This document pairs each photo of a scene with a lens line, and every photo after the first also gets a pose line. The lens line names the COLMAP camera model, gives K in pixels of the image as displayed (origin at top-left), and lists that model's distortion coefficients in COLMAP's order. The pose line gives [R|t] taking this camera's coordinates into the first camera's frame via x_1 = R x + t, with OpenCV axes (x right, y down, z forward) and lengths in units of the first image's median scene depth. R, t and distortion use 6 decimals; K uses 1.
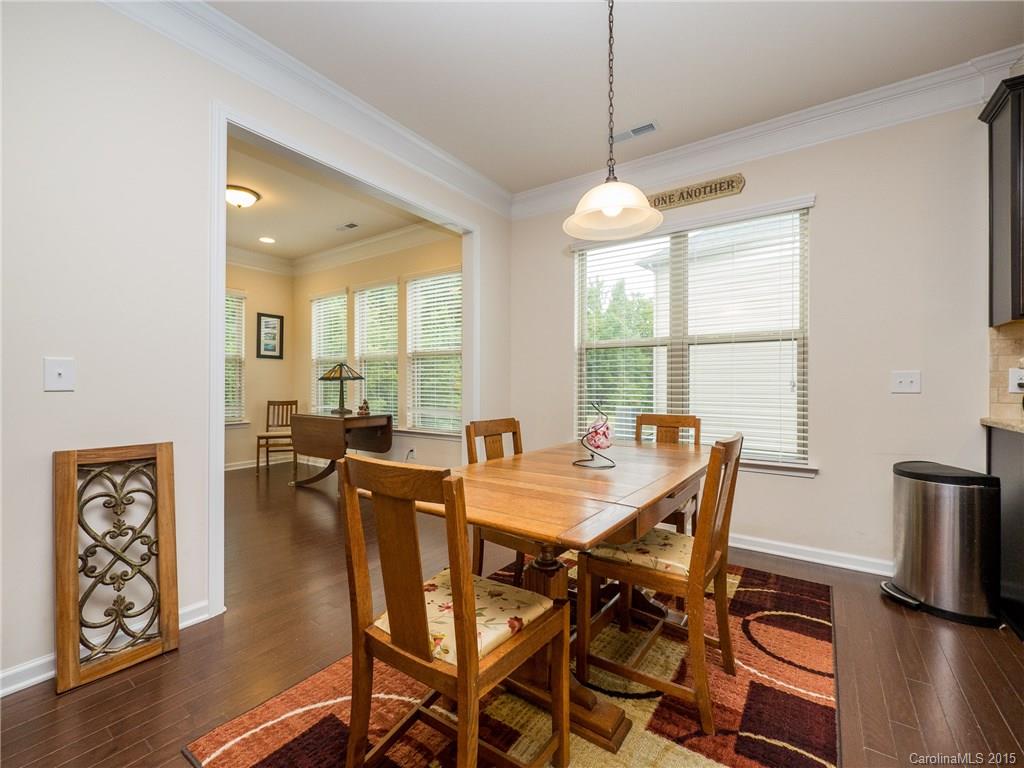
lens RADIAL K [[437.7, 0, 504.1], [0, 437.7, 384.2], [0, 0, 1]] dist [-0.003161, 0.000316]
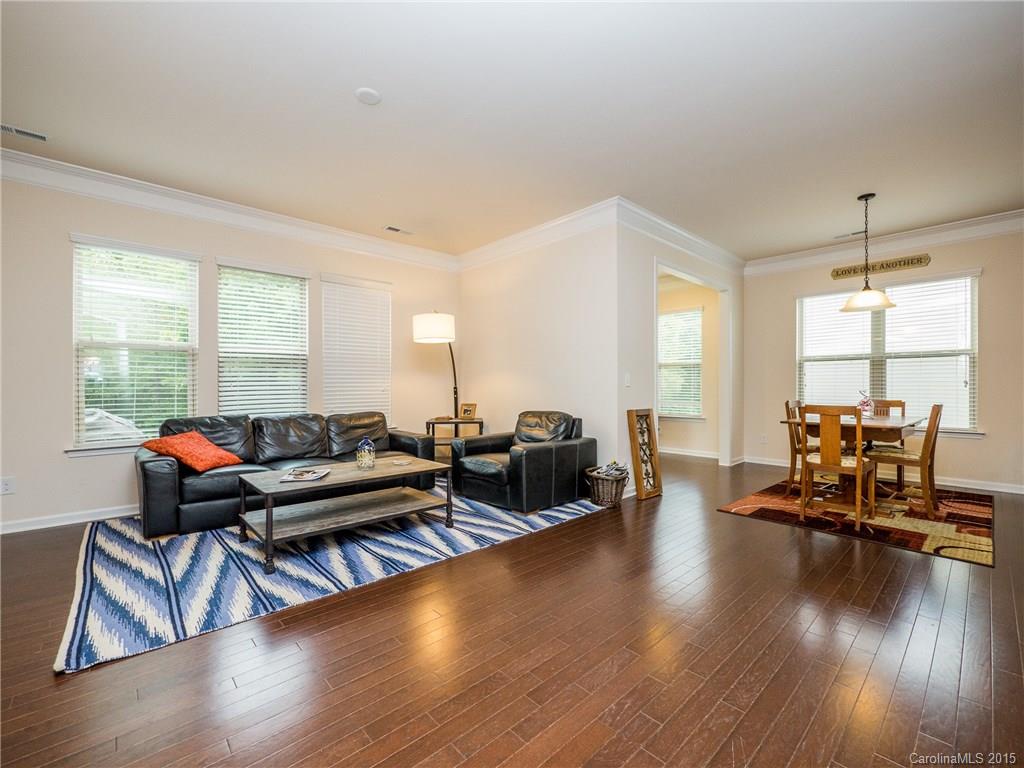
lens RADIAL K [[437.7, 0, 505.8], [0, 437.7, 389.3], [0, 0, 1]] dist [-0.003161, 0.000316]
pose [[0.977337, -0.003216, -0.211665, -0.576635], [0.003845, 0.999989, 0.002557, 0.011713], [0.211654, -0.003313, 0.977339, -0.816110]]
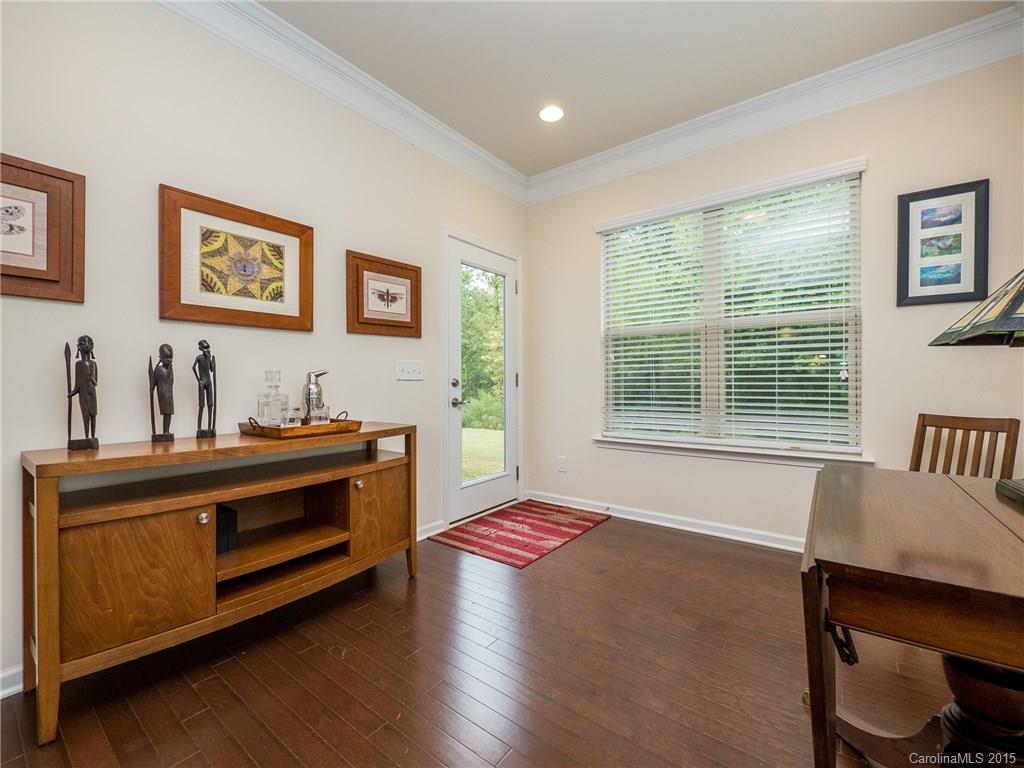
lens RADIAL K [[437.7, 0, 514.2], [0, 437.7, 381.1], [0, 0, 1]] dist [-0.003161, 0.000316]
pose [[-0.013758, -0.003590, -0.999899, -0.256395], [-0.000458, 0.999993, -0.003584, 0.019244], [0.999905, 0.000409, -0.013759, 1.107590]]
